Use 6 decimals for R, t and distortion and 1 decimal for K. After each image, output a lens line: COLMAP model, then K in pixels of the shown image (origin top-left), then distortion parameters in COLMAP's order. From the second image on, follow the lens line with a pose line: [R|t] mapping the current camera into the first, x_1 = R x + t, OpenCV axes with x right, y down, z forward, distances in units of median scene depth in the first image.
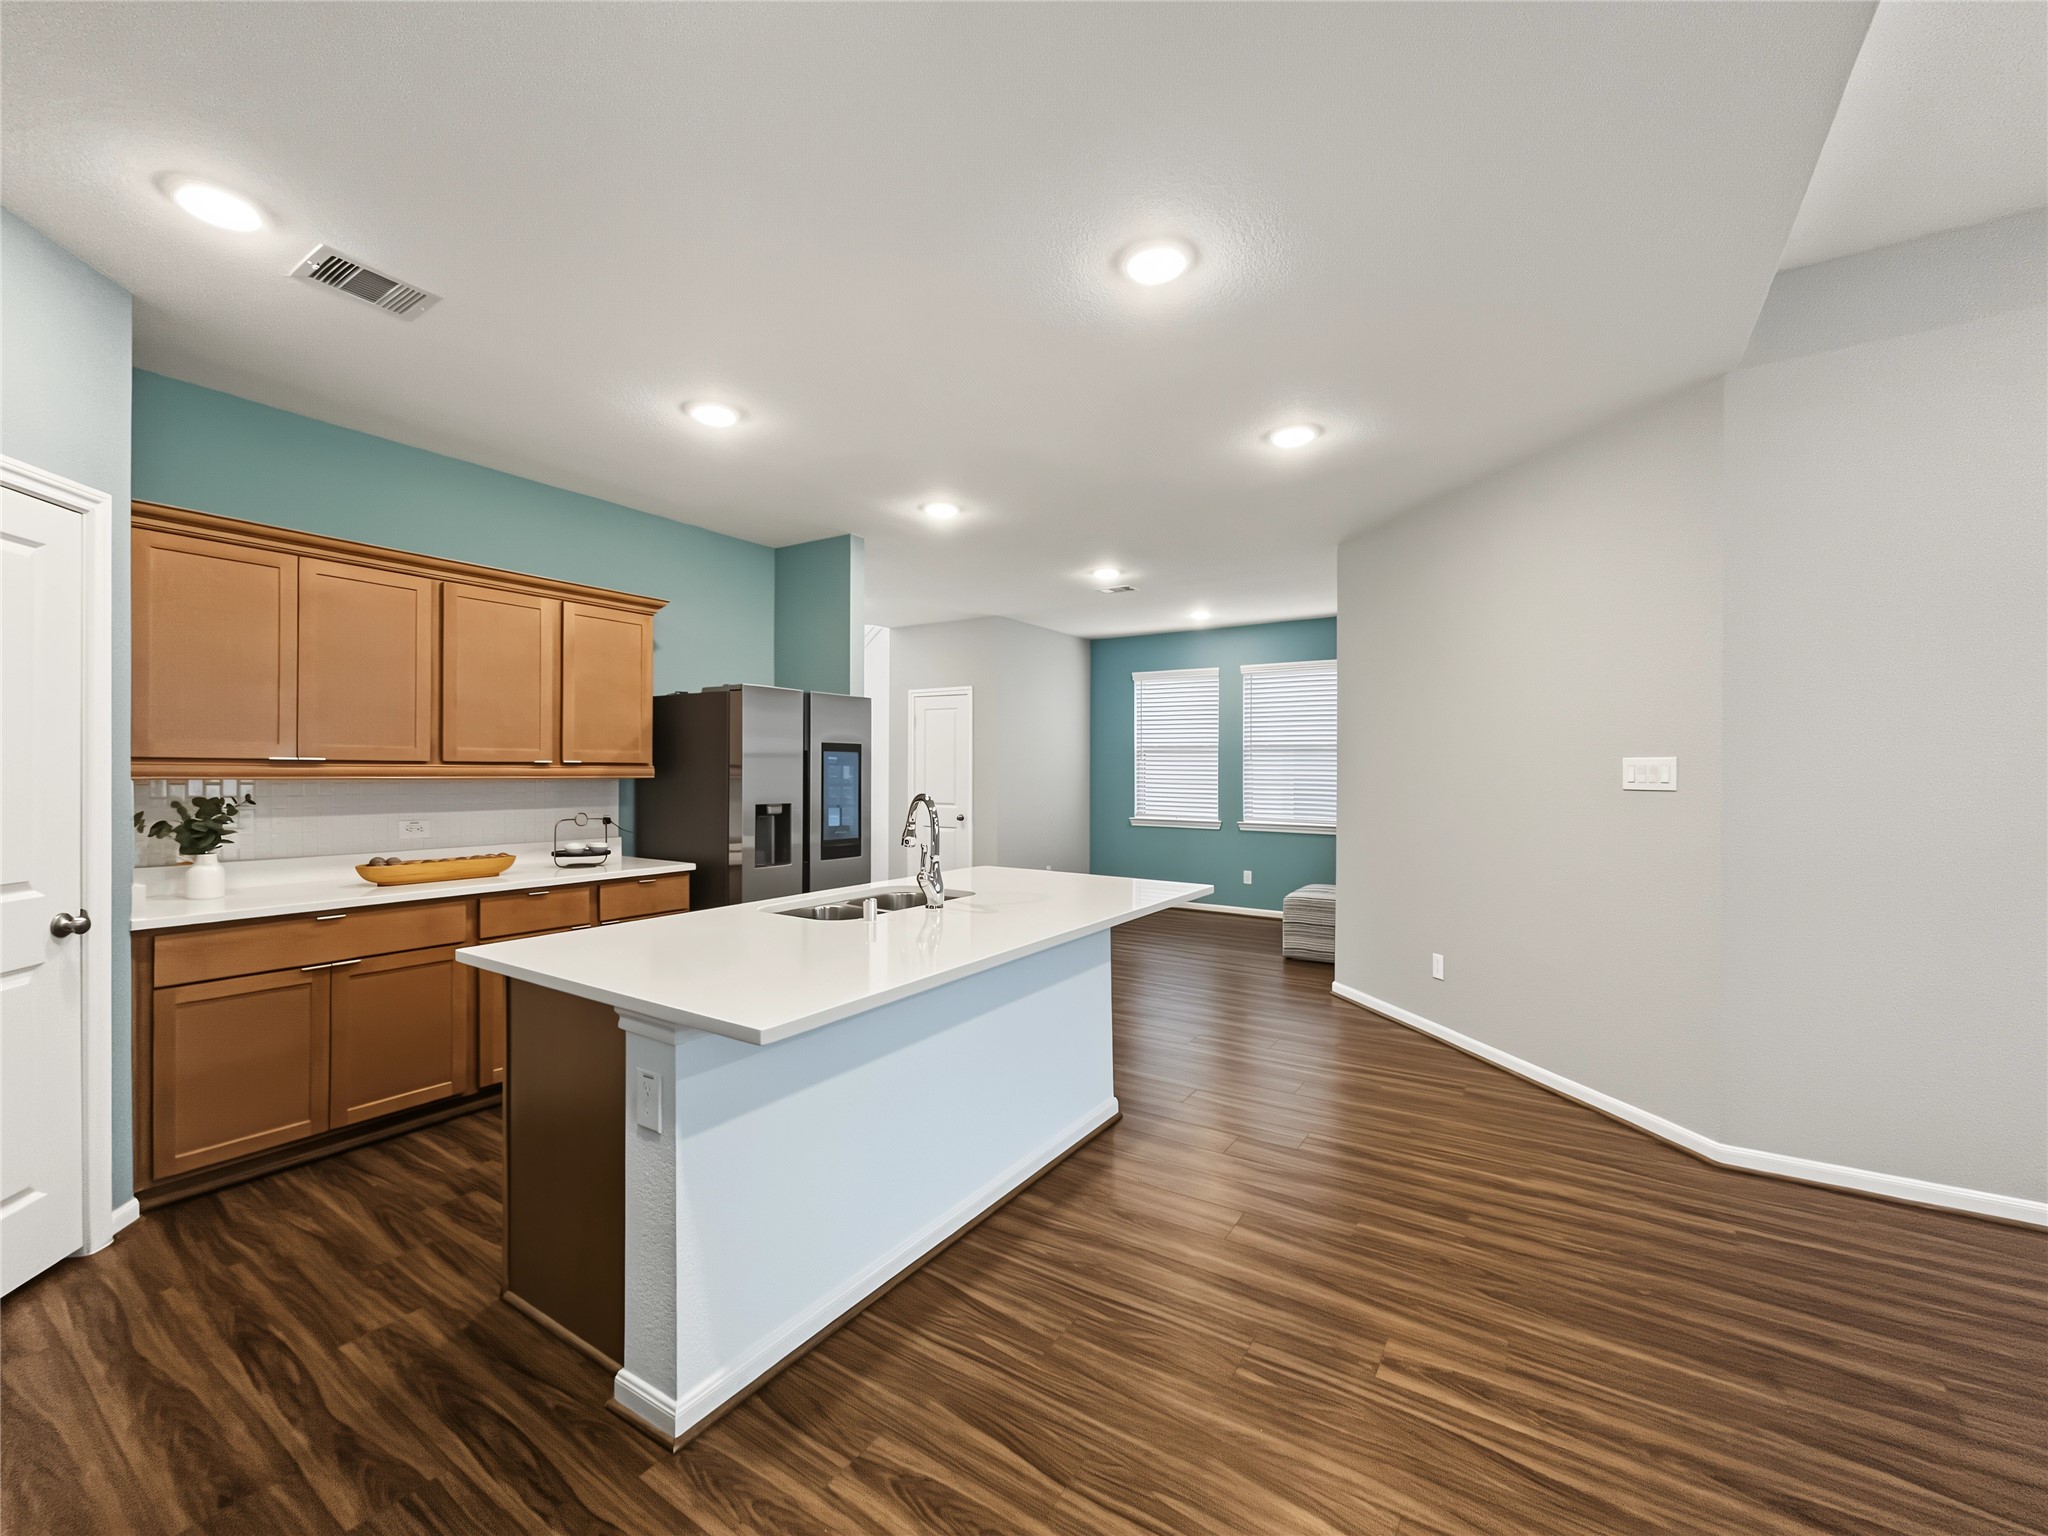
lens RADIAL K [[841.8, 0, 1002.8], [0, 841.8, 768.3], [0, 0, 1]] dist [-0.000827, 0.000018]
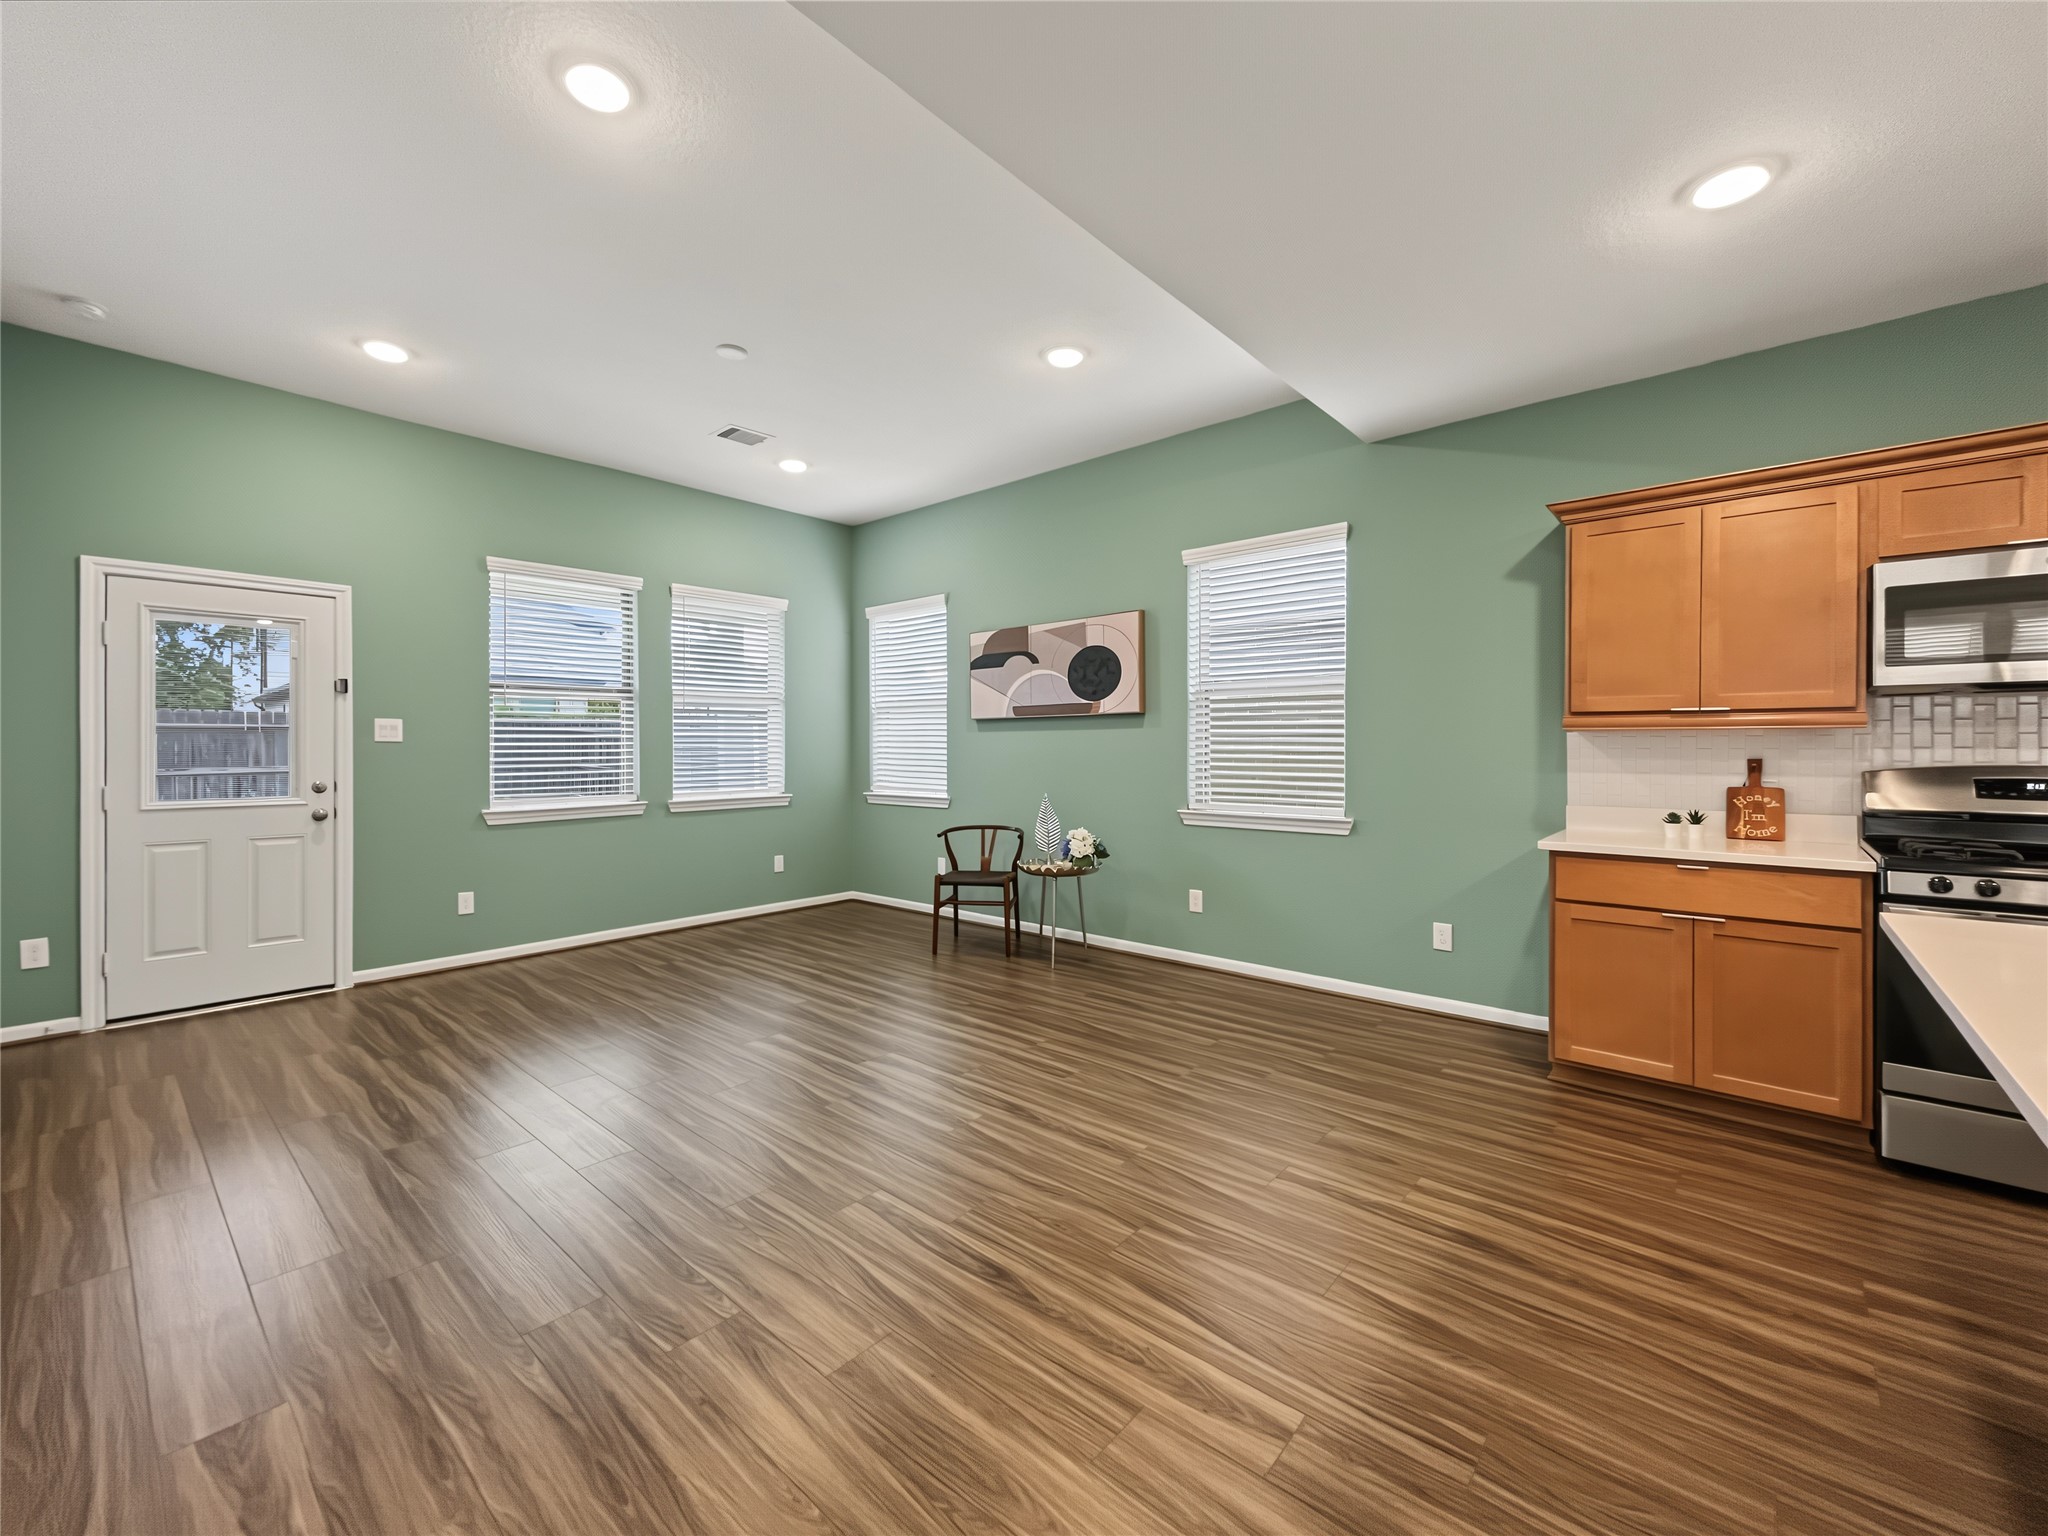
lens RADIAL K [[847.7, 0, 982.5], [0, 847.7, 749.1], [0, 0, 1]] dist [-0.001414, -0.000523]
pose [[-0.988400, -0.001466, 0.151869, 0.403612], [-0.001904, 0.999994, -0.002741, 0.037925], [-0.151864, -0.002999, -0.988397, 1.200343]]
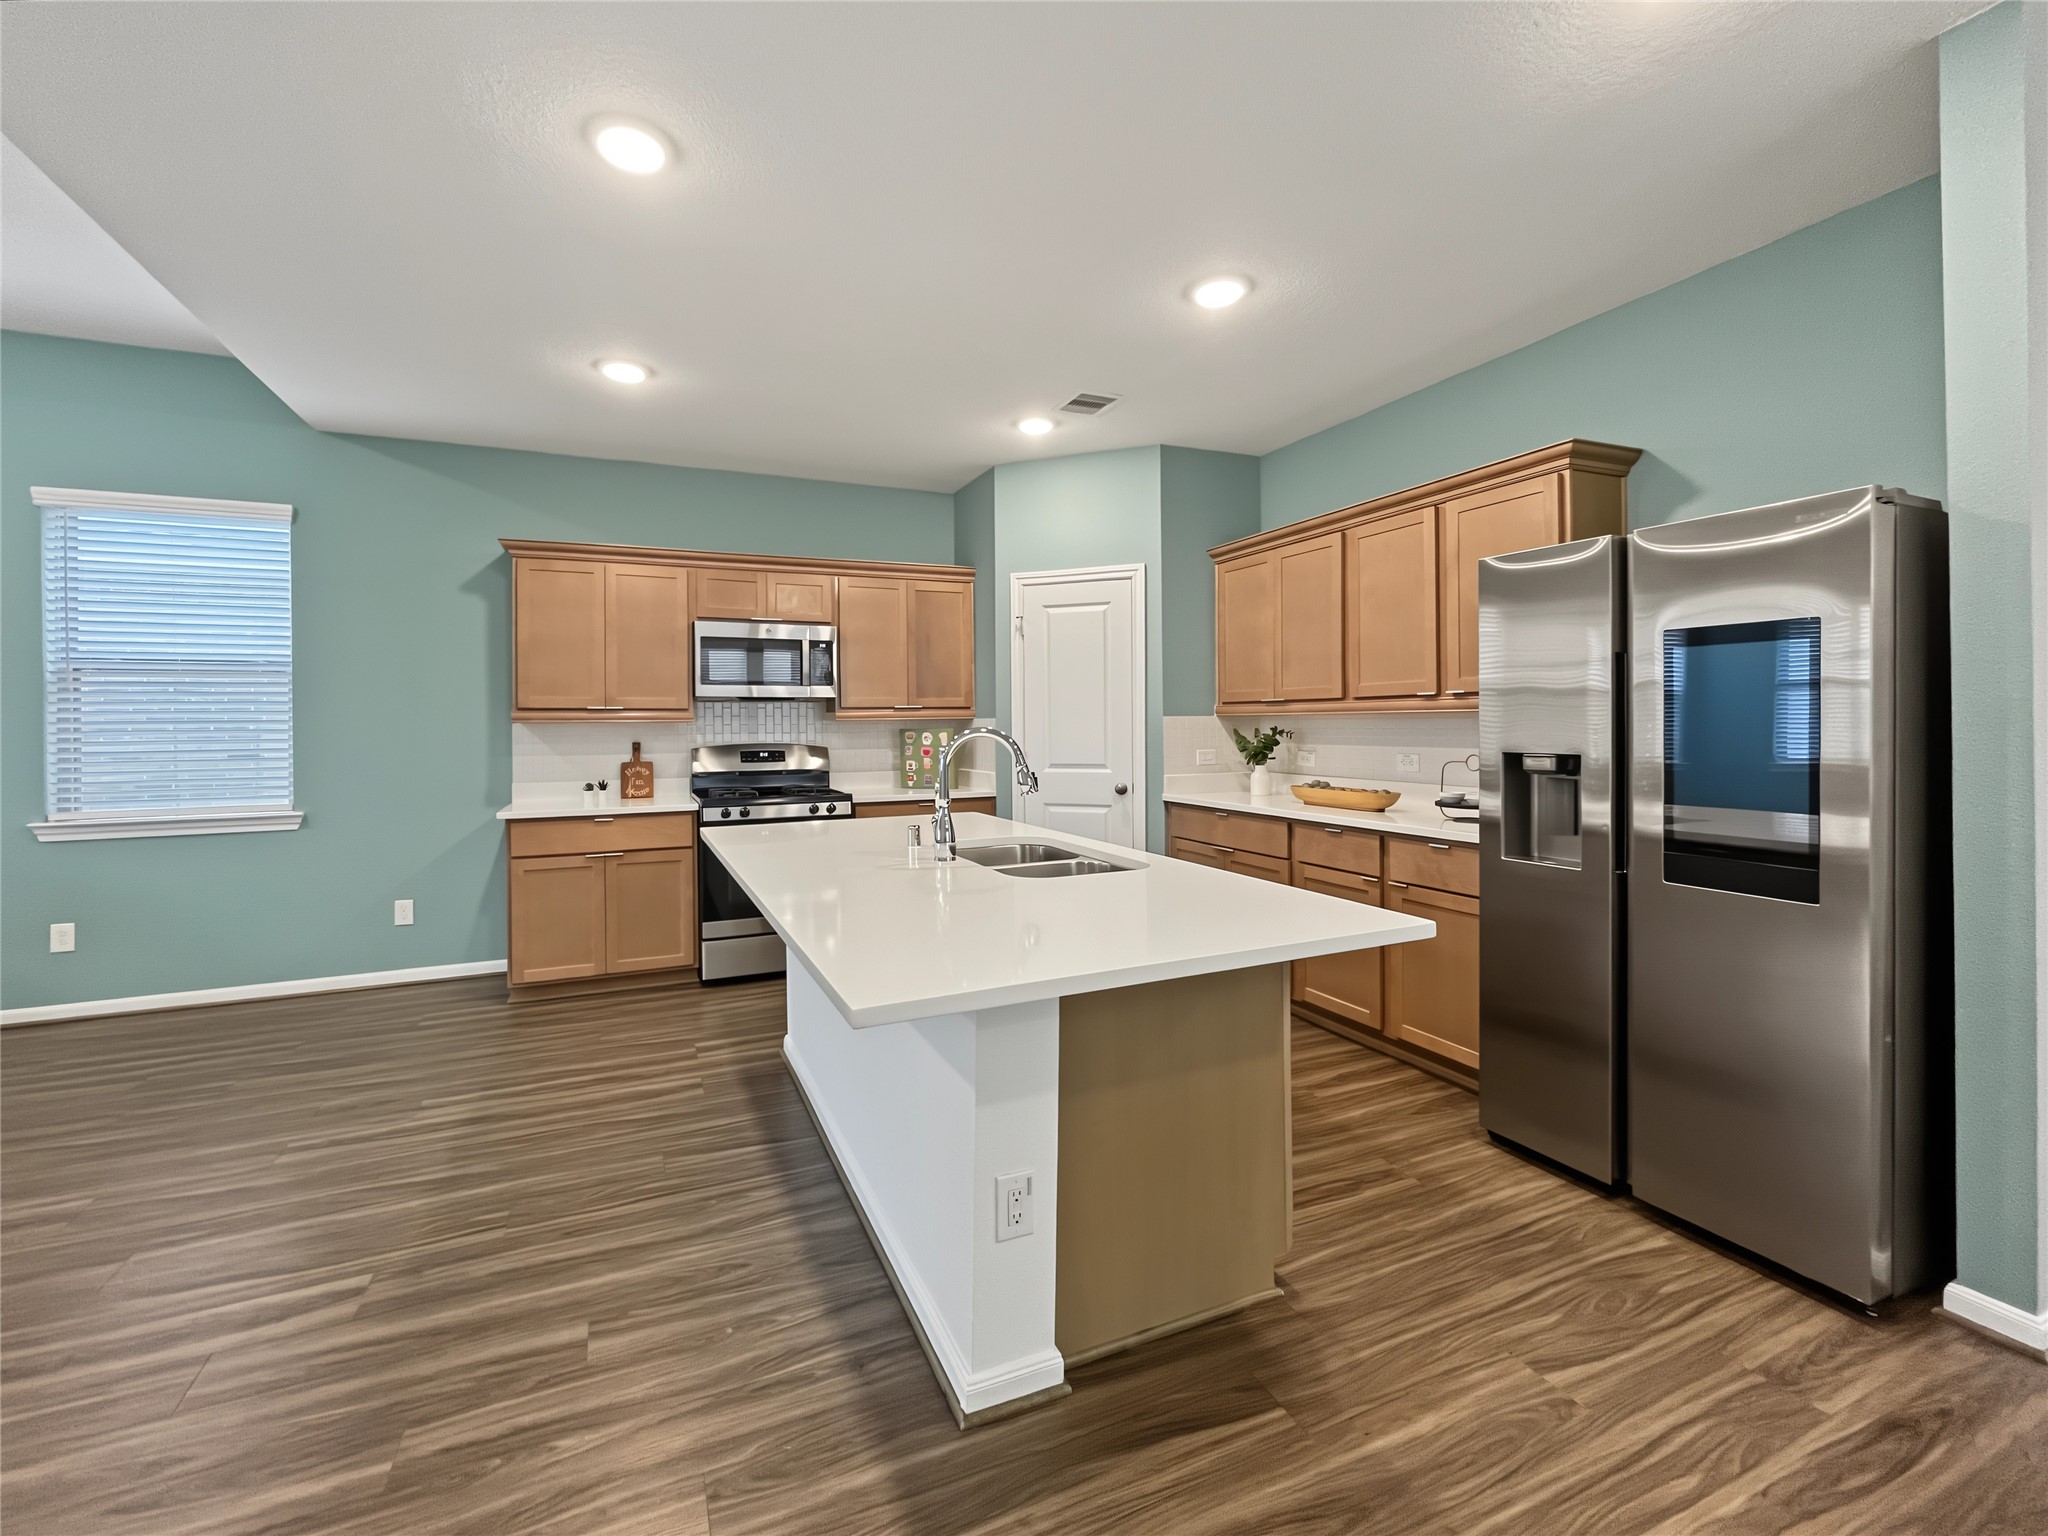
lens RADIAL K [[886.1, 0, 1024.7], [0, 886.1, 727.1], [0, 0, 1]] dist [-0.002575, -0.000121]
pose [[-0.528968, 0.006446, -0.848617, 0.604518], [0.014046, 0.999901, -0.001161, 0.029590], [0.848525, -0.012534, -0.529006, 1.461601]]
